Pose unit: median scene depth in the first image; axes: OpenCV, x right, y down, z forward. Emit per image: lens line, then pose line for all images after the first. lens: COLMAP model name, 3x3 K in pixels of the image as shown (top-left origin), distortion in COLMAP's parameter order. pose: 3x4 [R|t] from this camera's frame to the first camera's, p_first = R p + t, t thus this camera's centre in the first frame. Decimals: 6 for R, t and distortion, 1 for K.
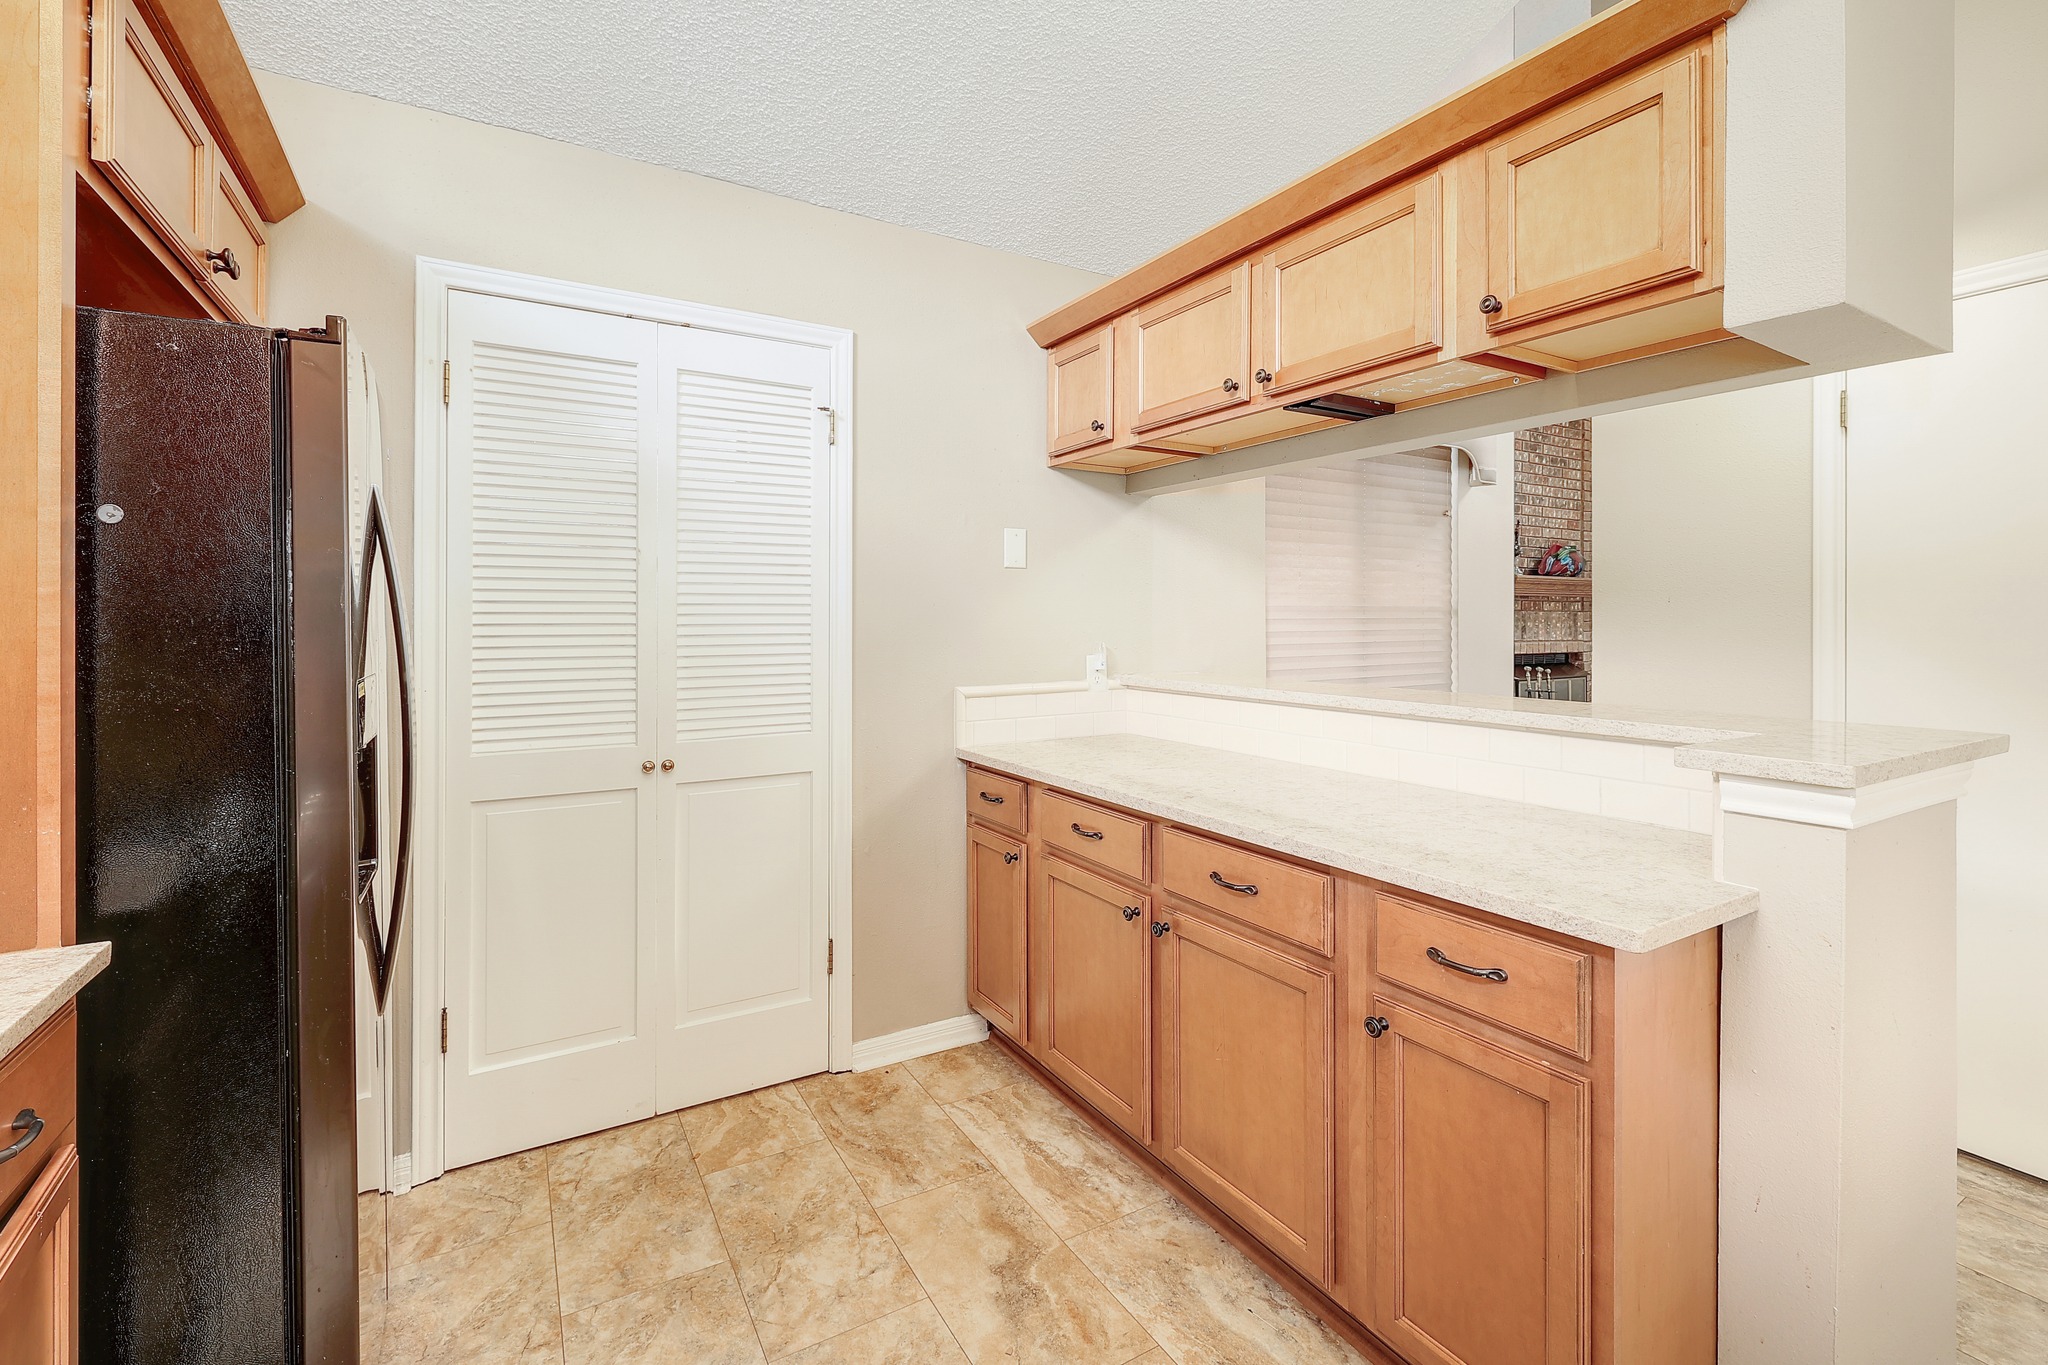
lens RADIAL K [[893.4, 0, 1012.4], [0, 893.4, 615.7], [0, 0, 1]] dist [0.000027, 0.000014]
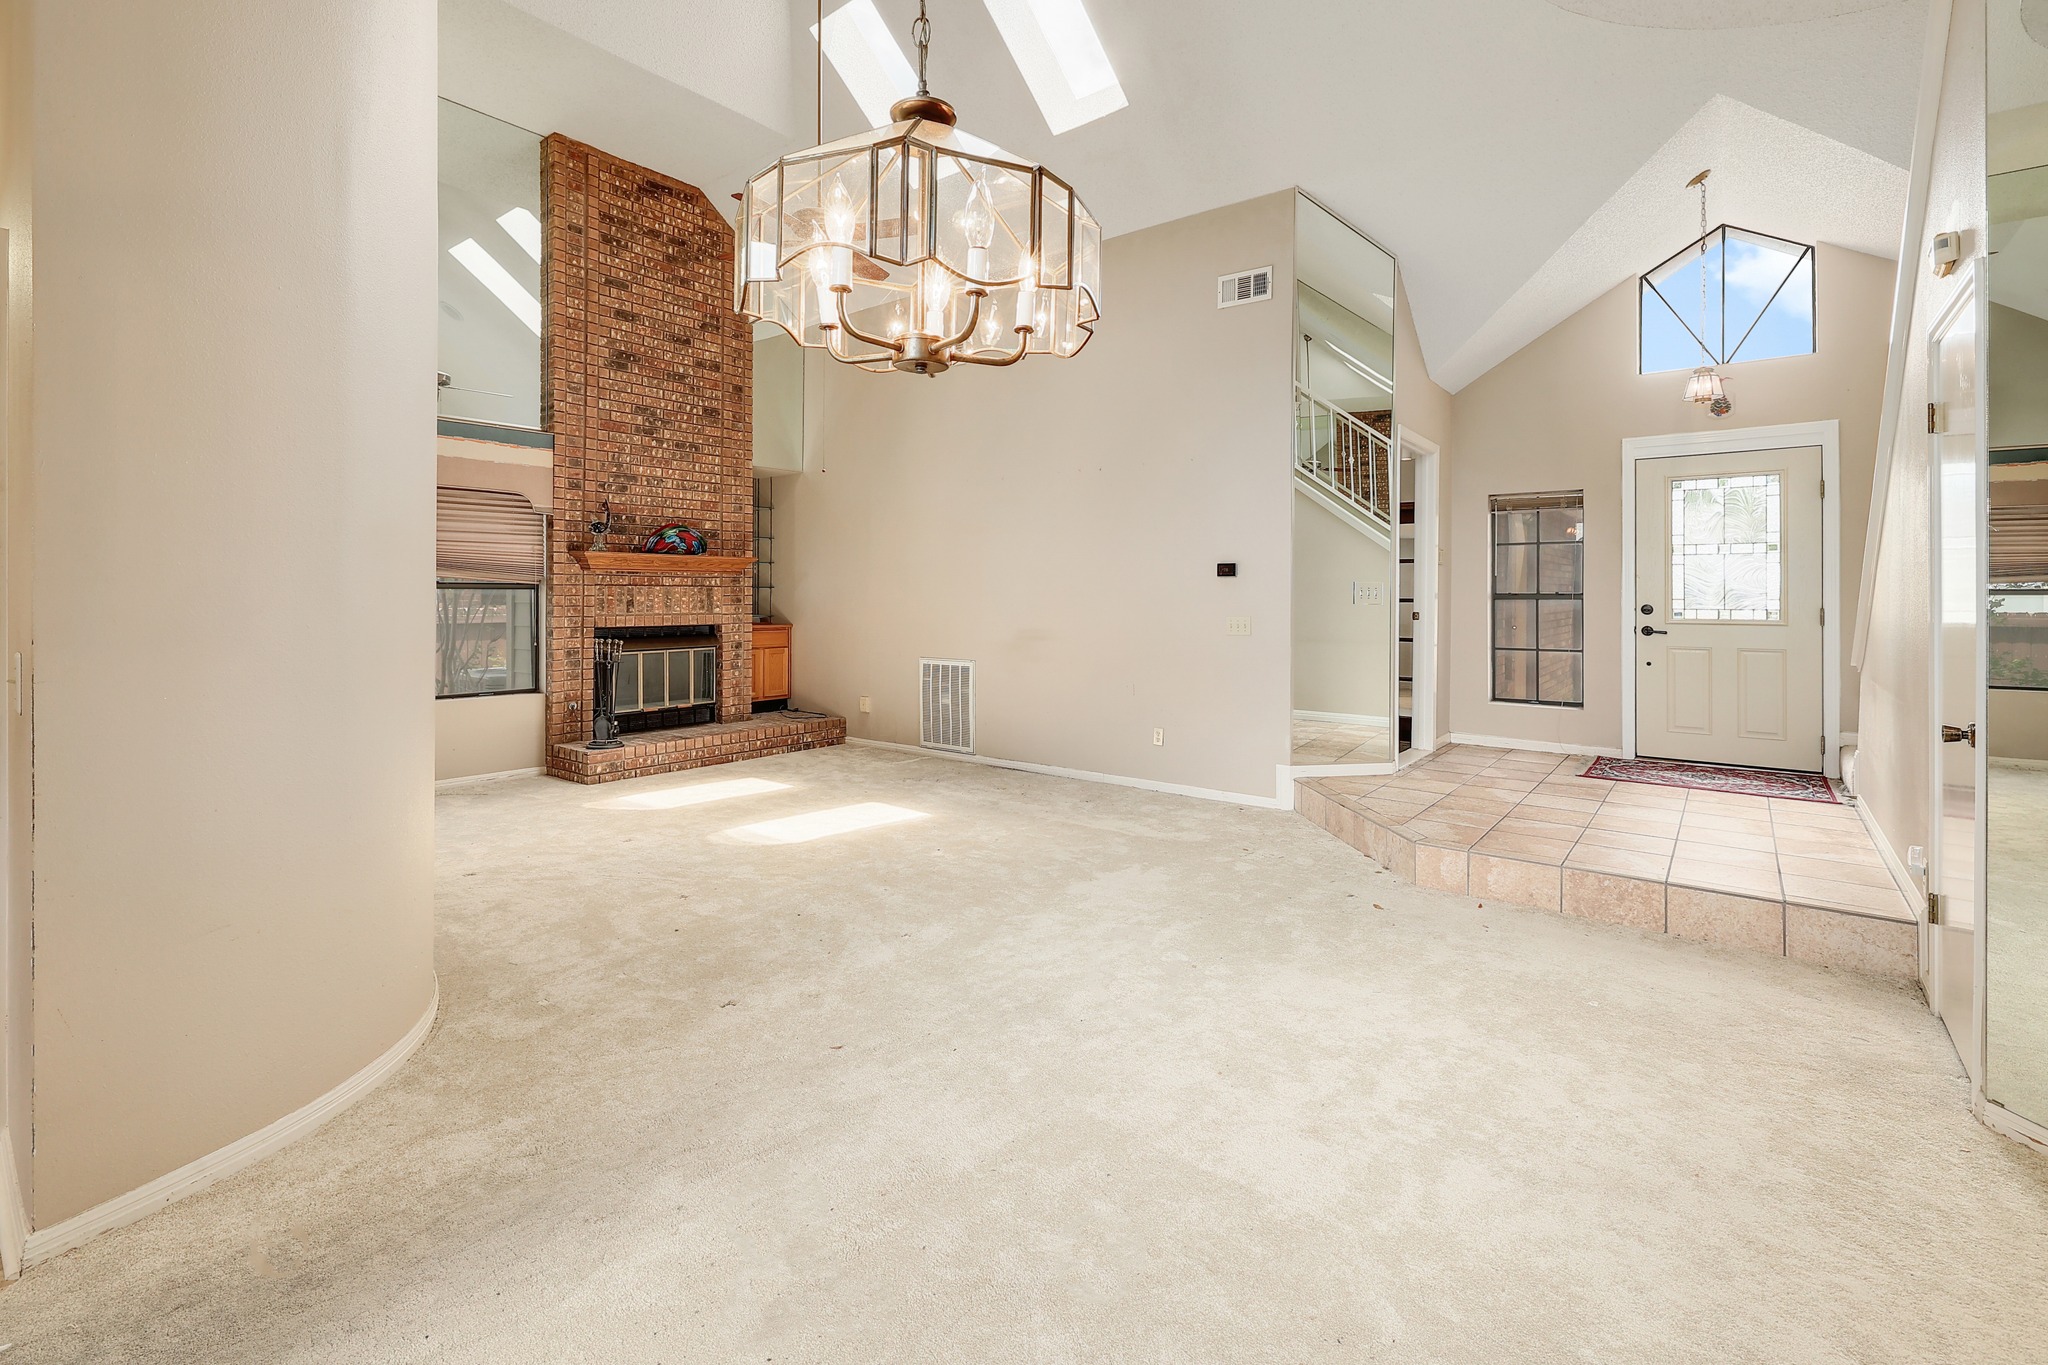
lens RADIAL K [[903.6, 0, 1025.8], [0, 903.6, 591.7], [0, 0, 1]] dist [0.000502, -0.000077]
pose [[0.931964, 0.001923, 0.362546, 0.615660], [-0.003275, 0.999990, 0.003117, -0.003398], [-0.362536, -0.004092, 0.931961, -0.161991]]
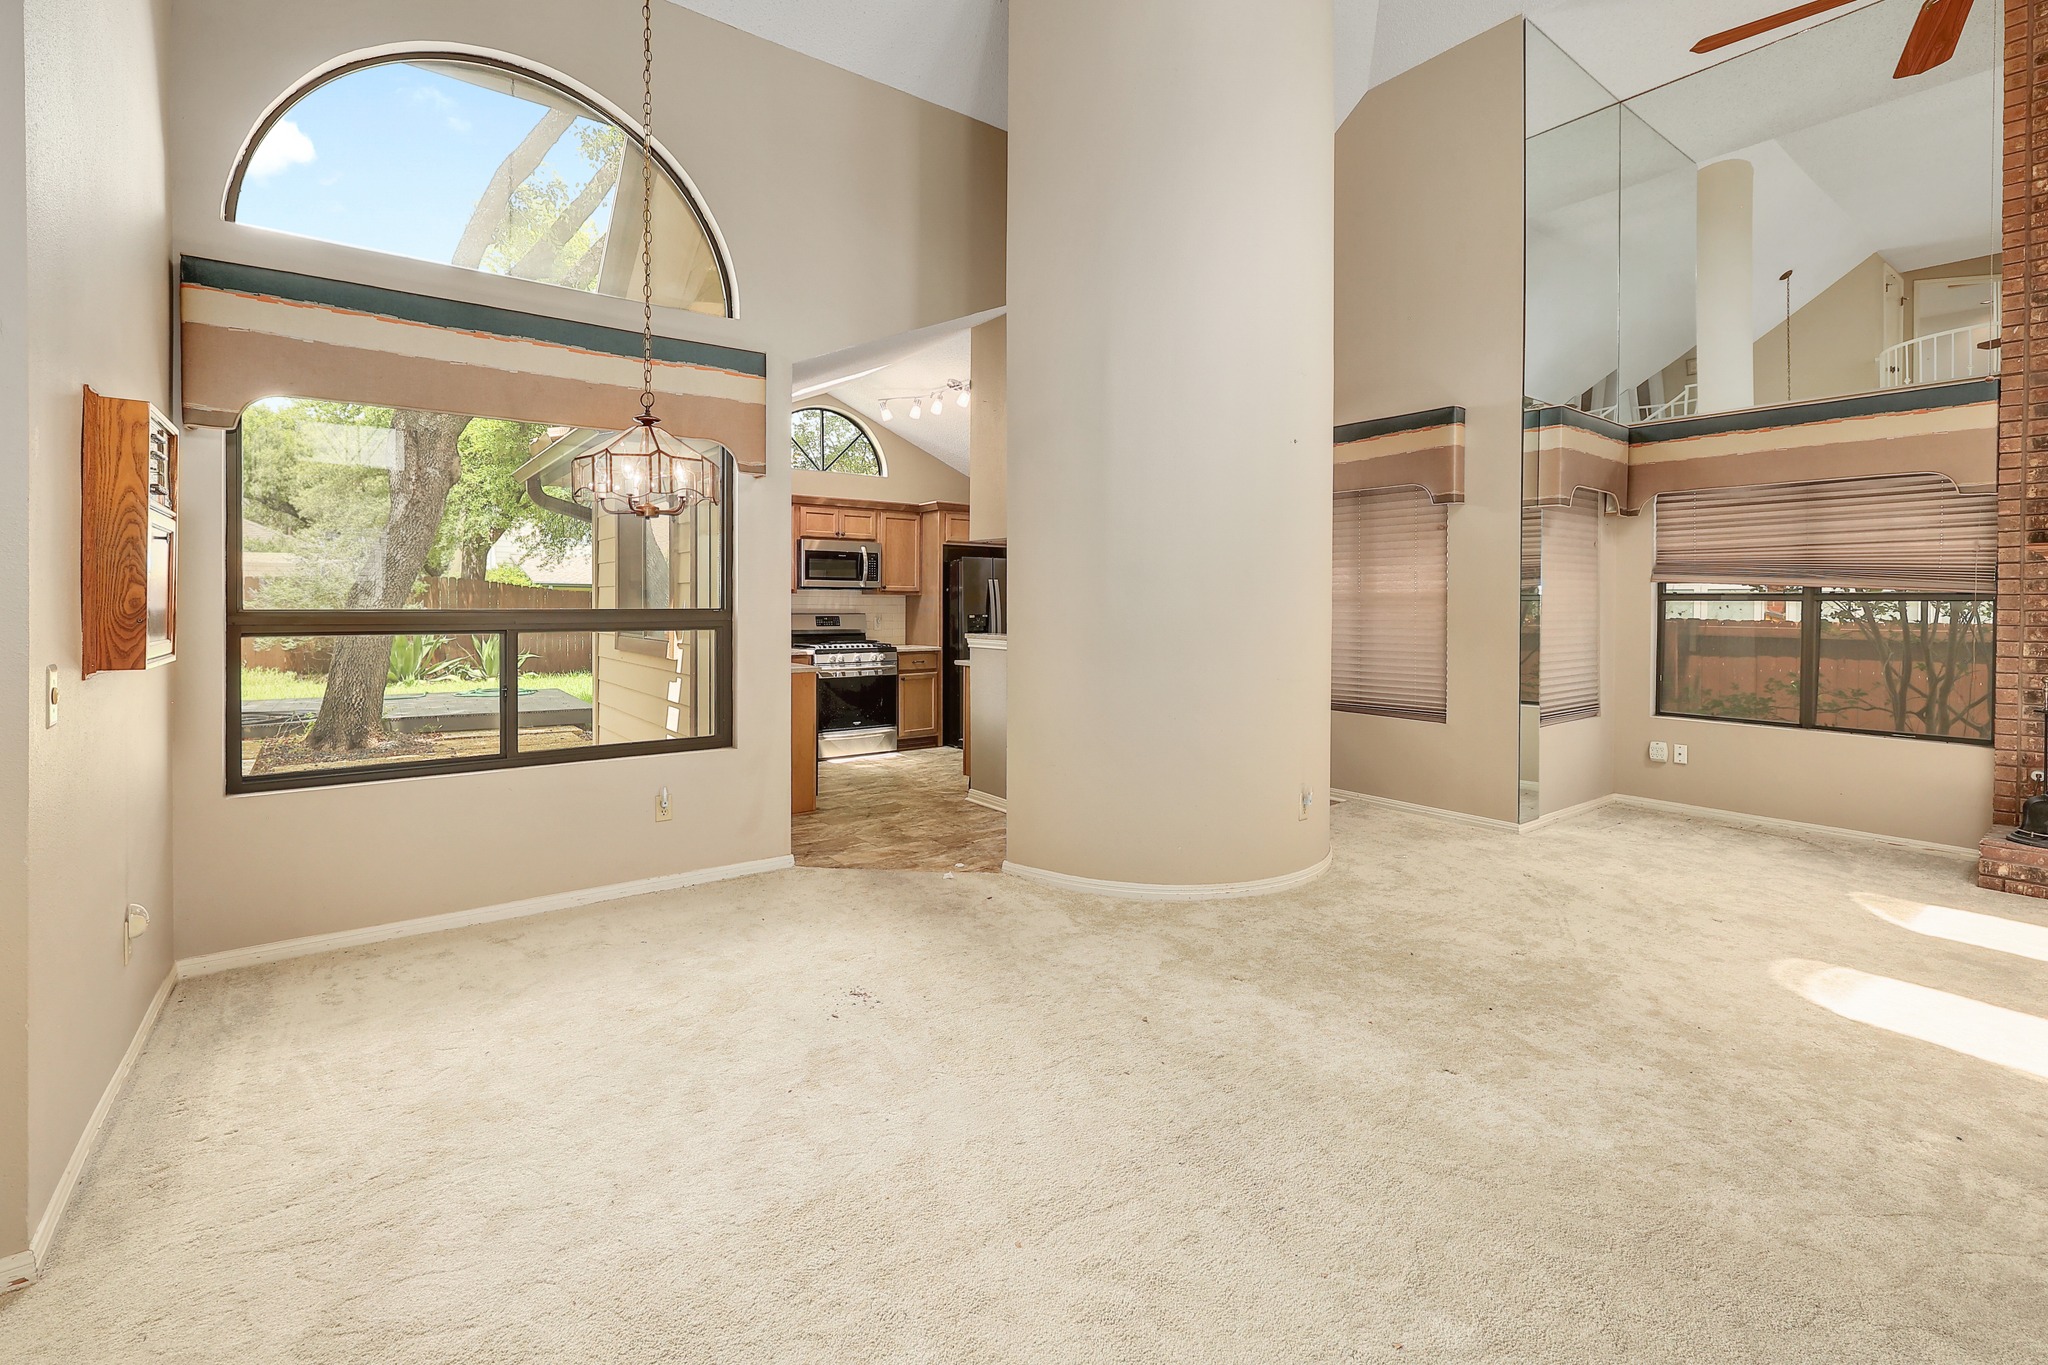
lens RADIAL K [[893.4, 0, 1012.4], [0, 893.4, 615.7], [0, 0, 1]] dist [0.000027, 0.000014]
pose [[0.113847, 0.012650, -0.993418, 1.084368], [0.001018, 0.999917, 0.012849, 0.000655], [0.993498, -0.002474, 0.113825, 0.123952]]
